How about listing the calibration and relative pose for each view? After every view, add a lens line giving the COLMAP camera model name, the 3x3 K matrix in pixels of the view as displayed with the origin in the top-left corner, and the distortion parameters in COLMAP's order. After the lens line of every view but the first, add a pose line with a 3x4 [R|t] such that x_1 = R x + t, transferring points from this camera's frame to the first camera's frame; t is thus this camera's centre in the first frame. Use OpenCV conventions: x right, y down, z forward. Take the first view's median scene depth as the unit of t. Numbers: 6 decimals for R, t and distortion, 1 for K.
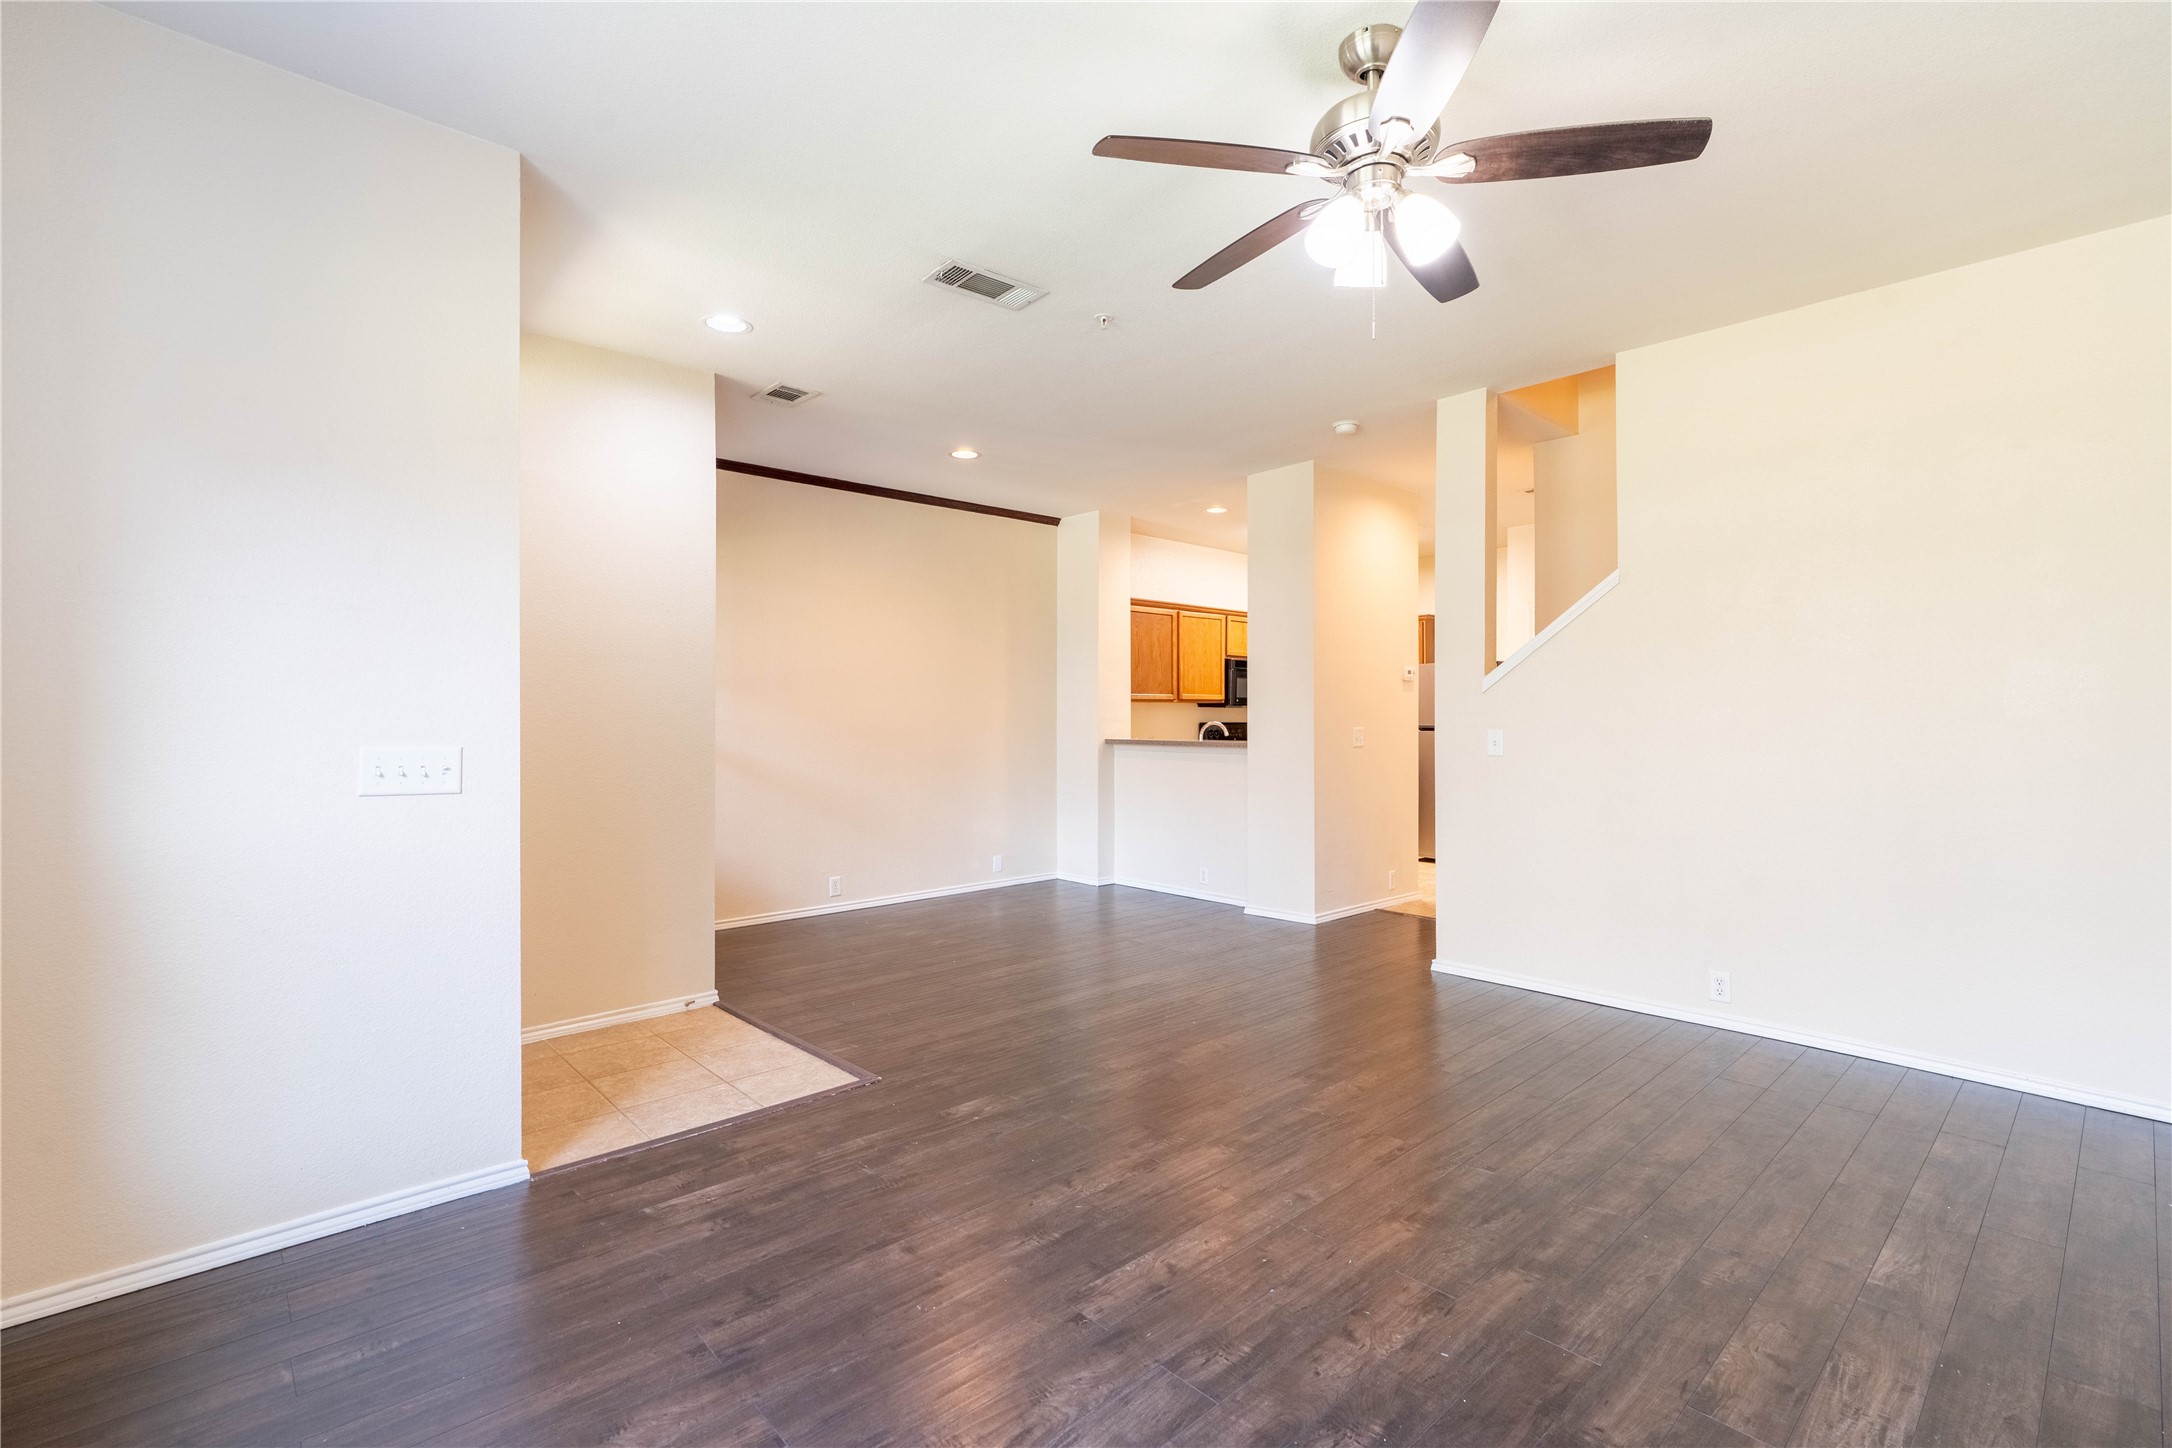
lens RADIAL K [[970.9, 0, 1085.6], [0, 970.9, 719.5], [0, 0, 1]] dist [-0.011961, 0.004529]
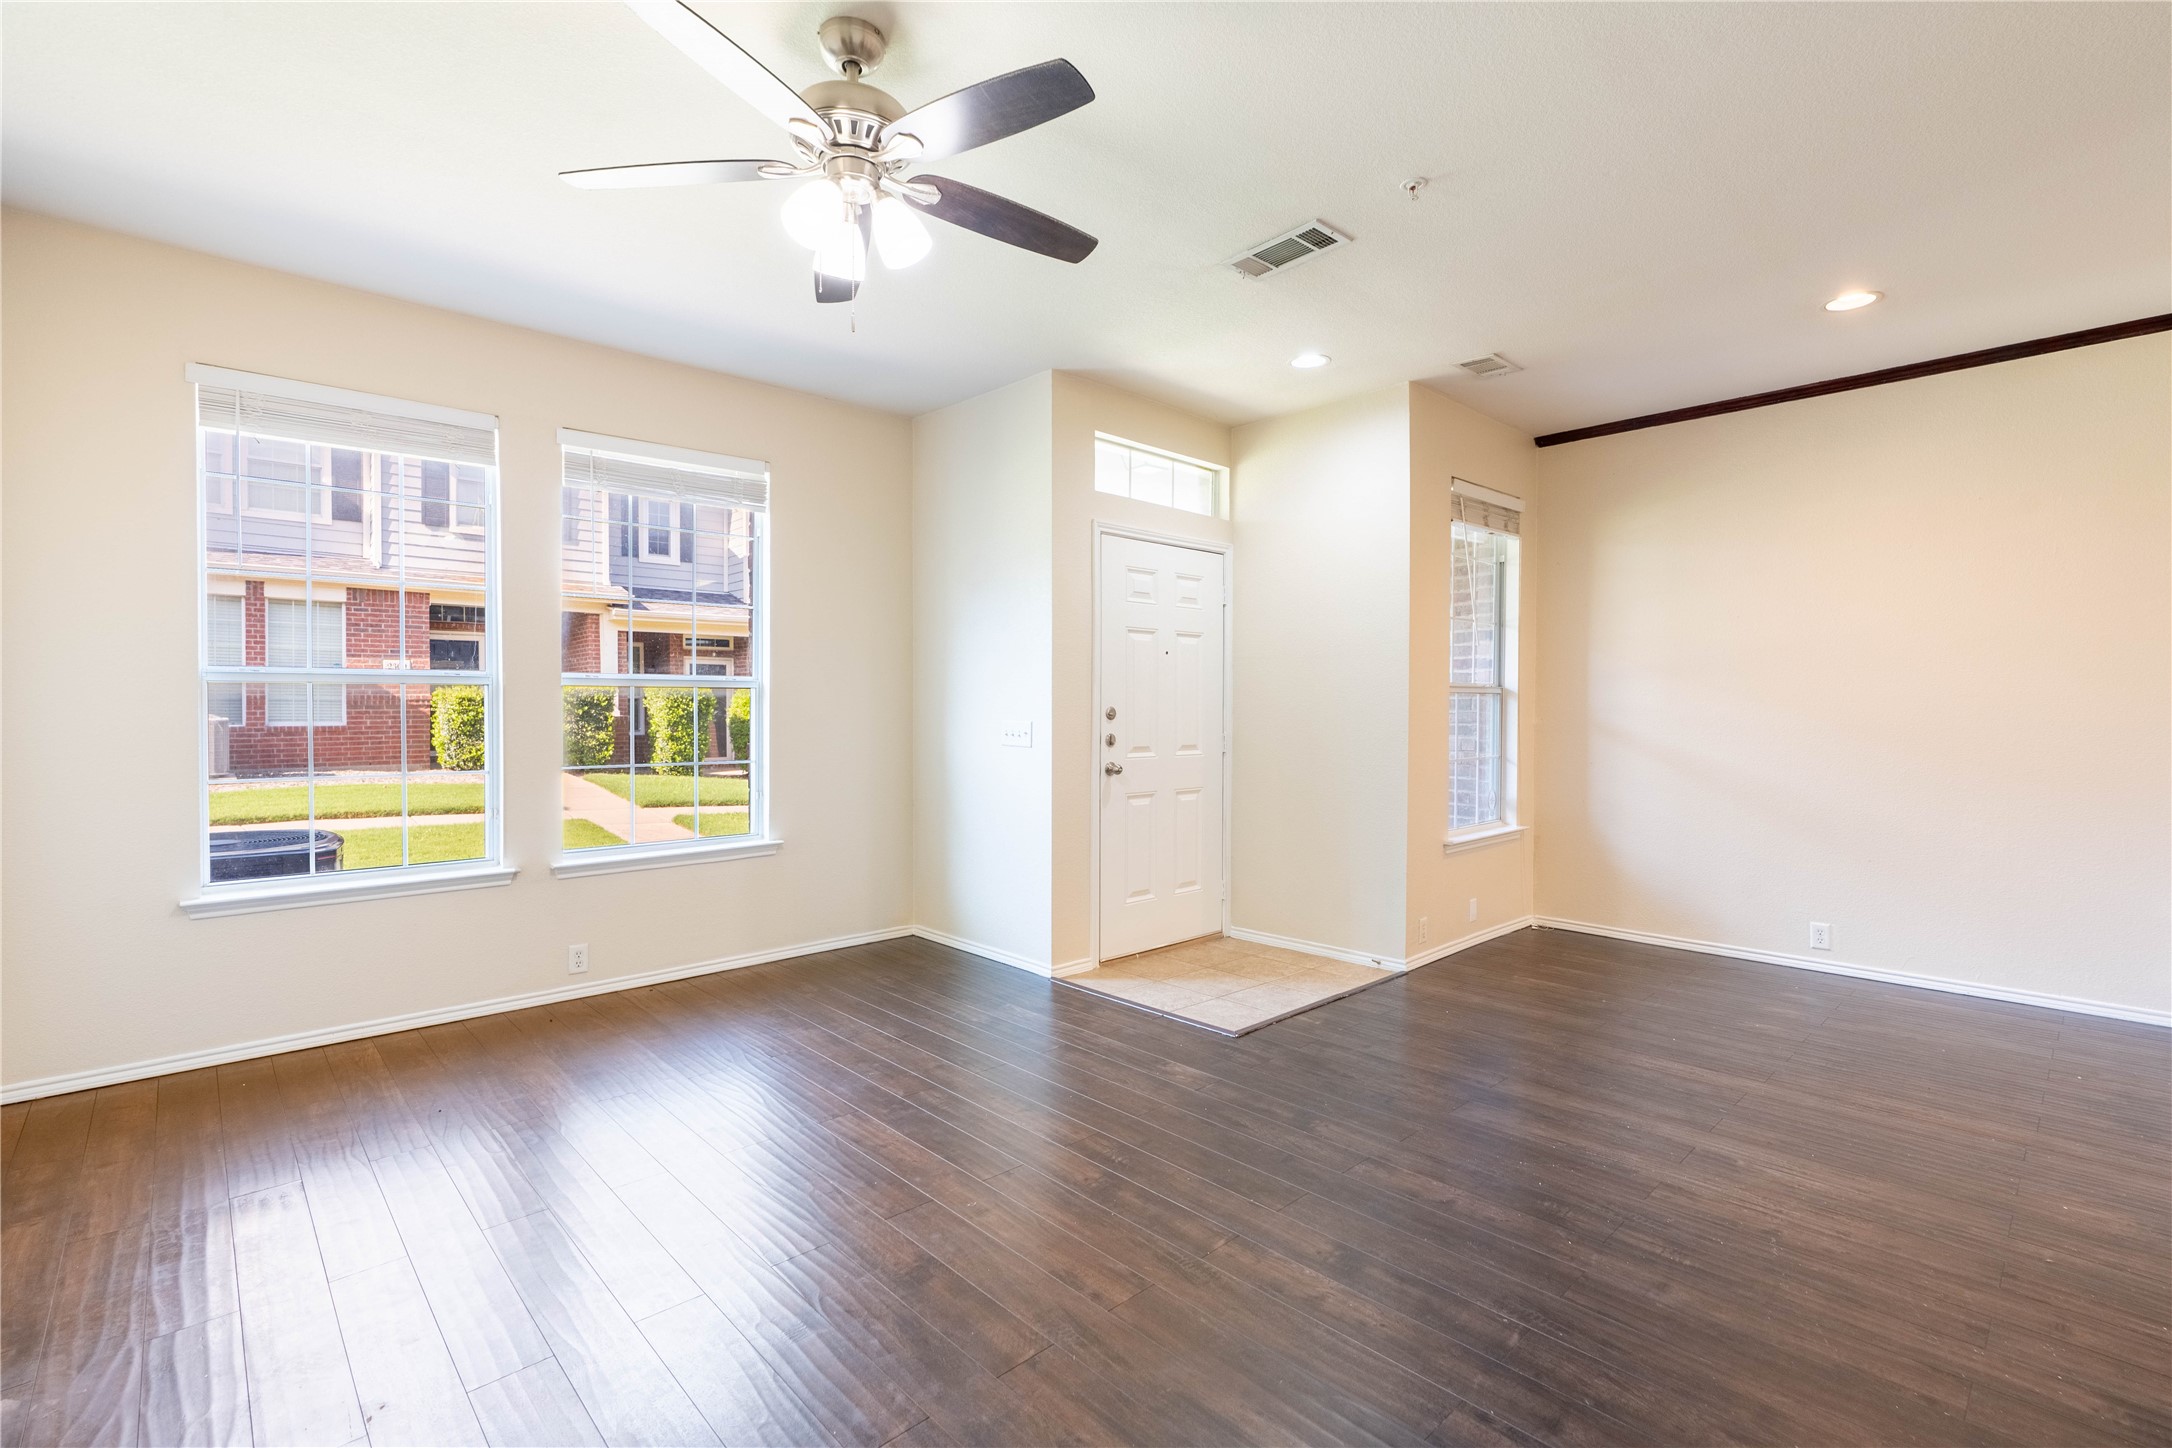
lens RADIAL K [[970.9, 0, 1089.2], [0, 970.9, 723.4], [0, 0, 1]] dist [-0.011961, 0.004529]
pose [[0.010521, 0.019234, -0.999760, 0.853252], [-0.001669, 0.999814, 0.019218, -0.003733], [0.999943, 0.001467, 0.010551, 0.799857]]
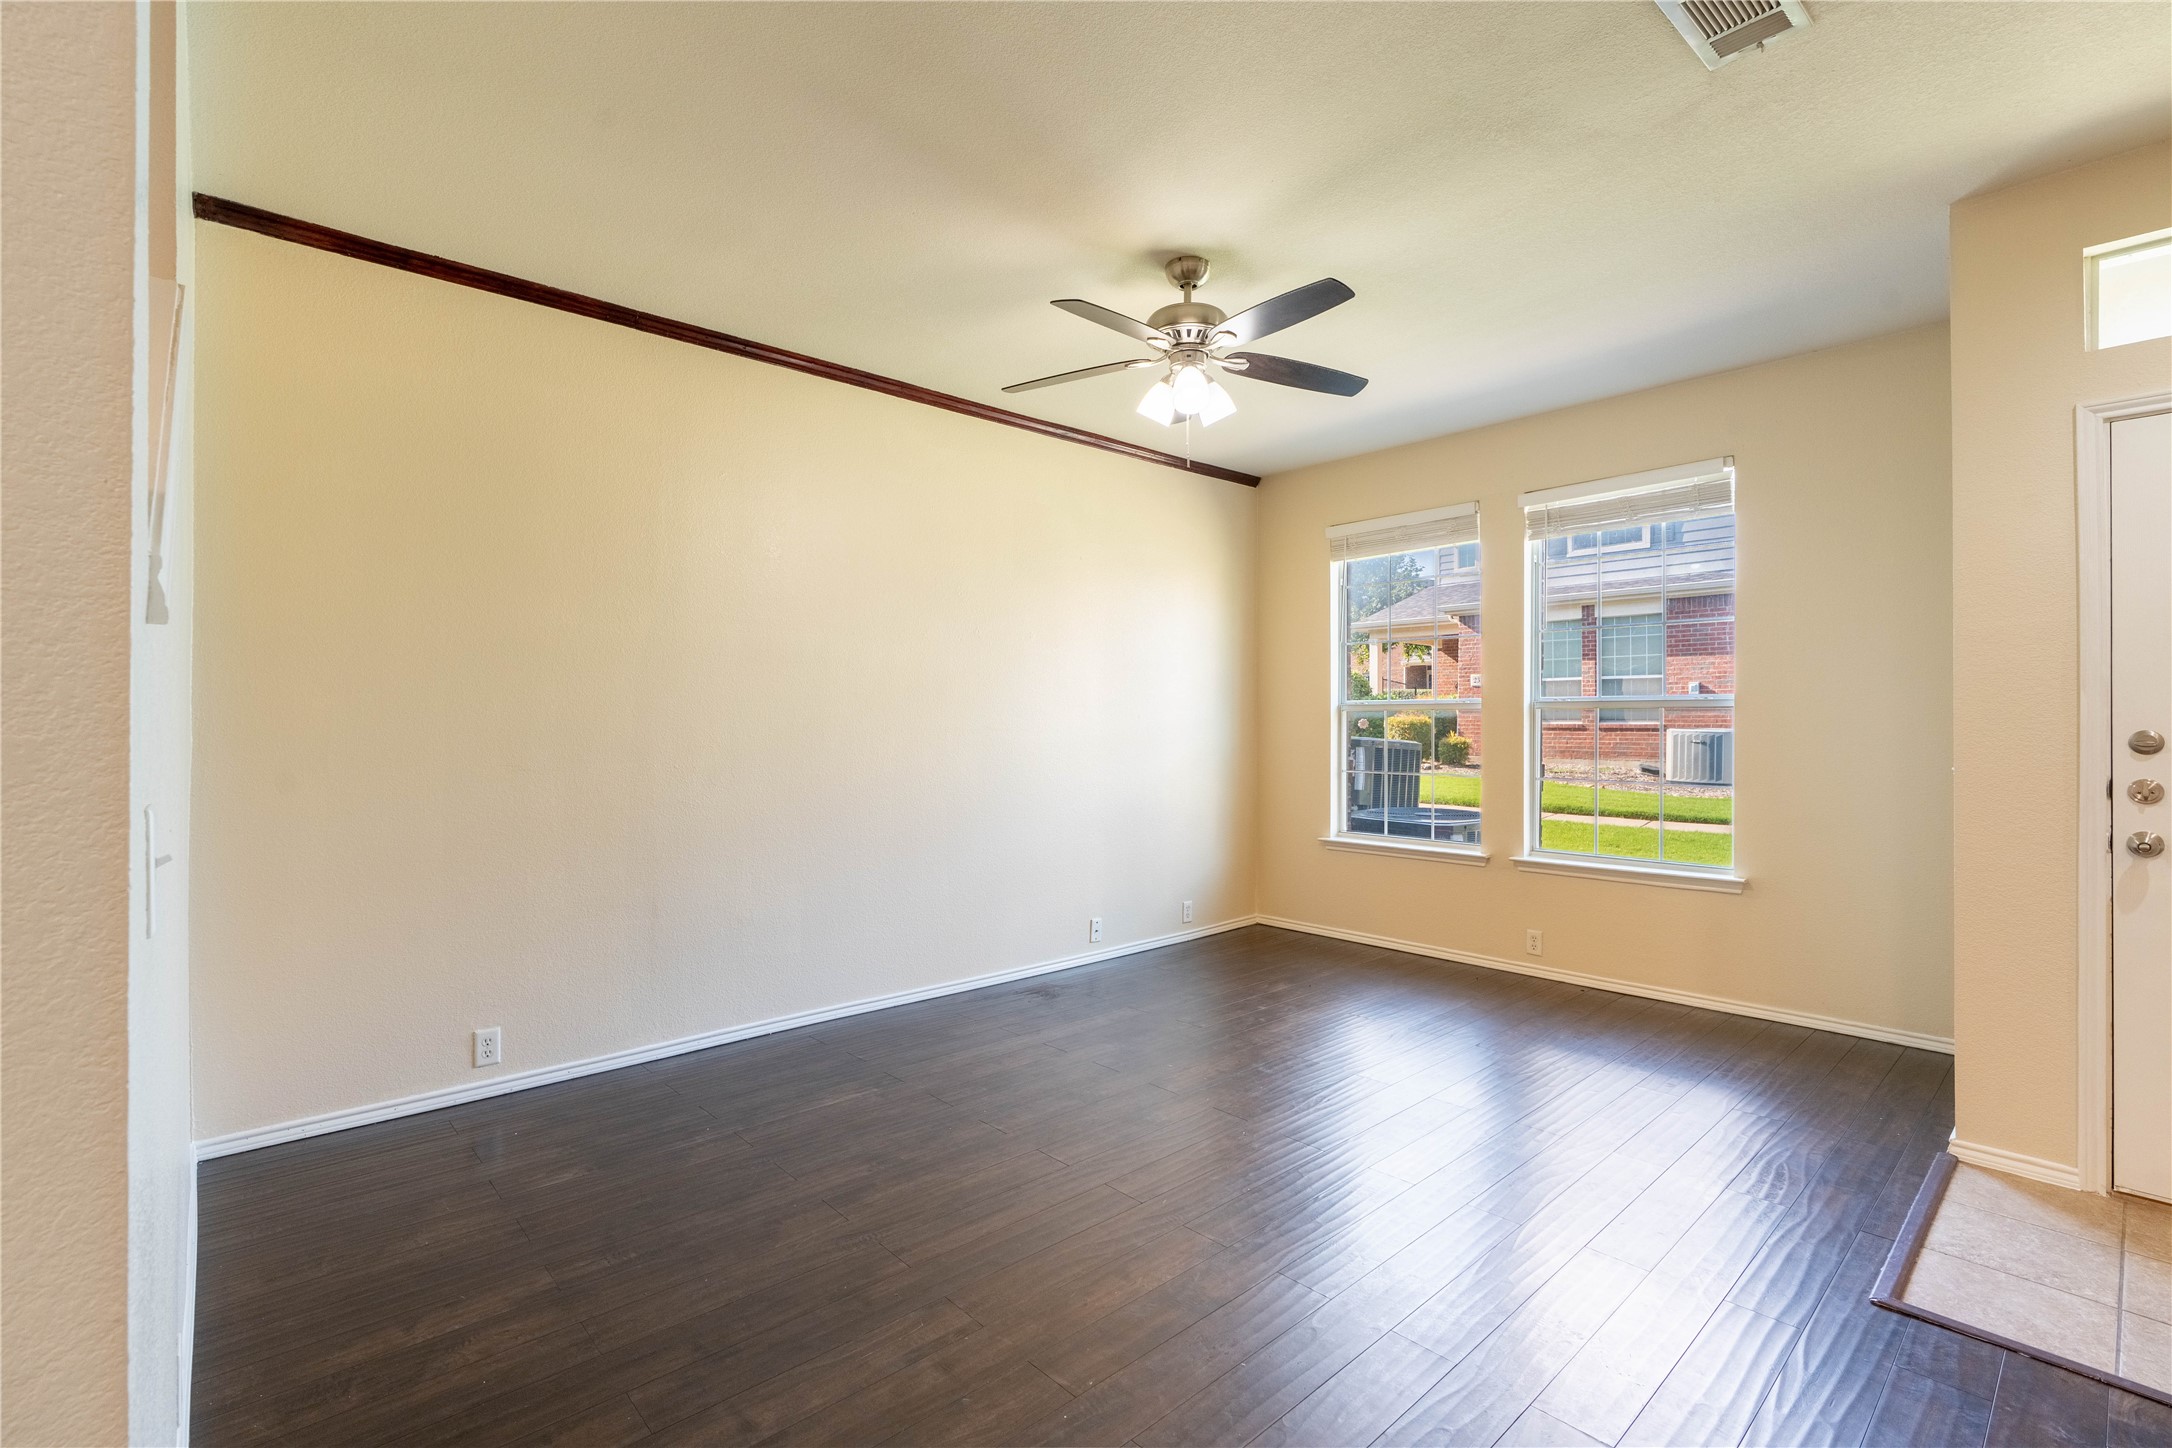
lens RADIAL K [[970.9, 0, 1080.7], [0, 970.9, 720.4], [0, 0, 1]] dist [-0.011961, 0.004529]
pose [[-0.999960, 0.004545, 0.007668, 0.289725], [0.004548, 0.999990, 0.000391, -0.013194], [-0.007667, 0.000426, -0.999971, 1.597827]]
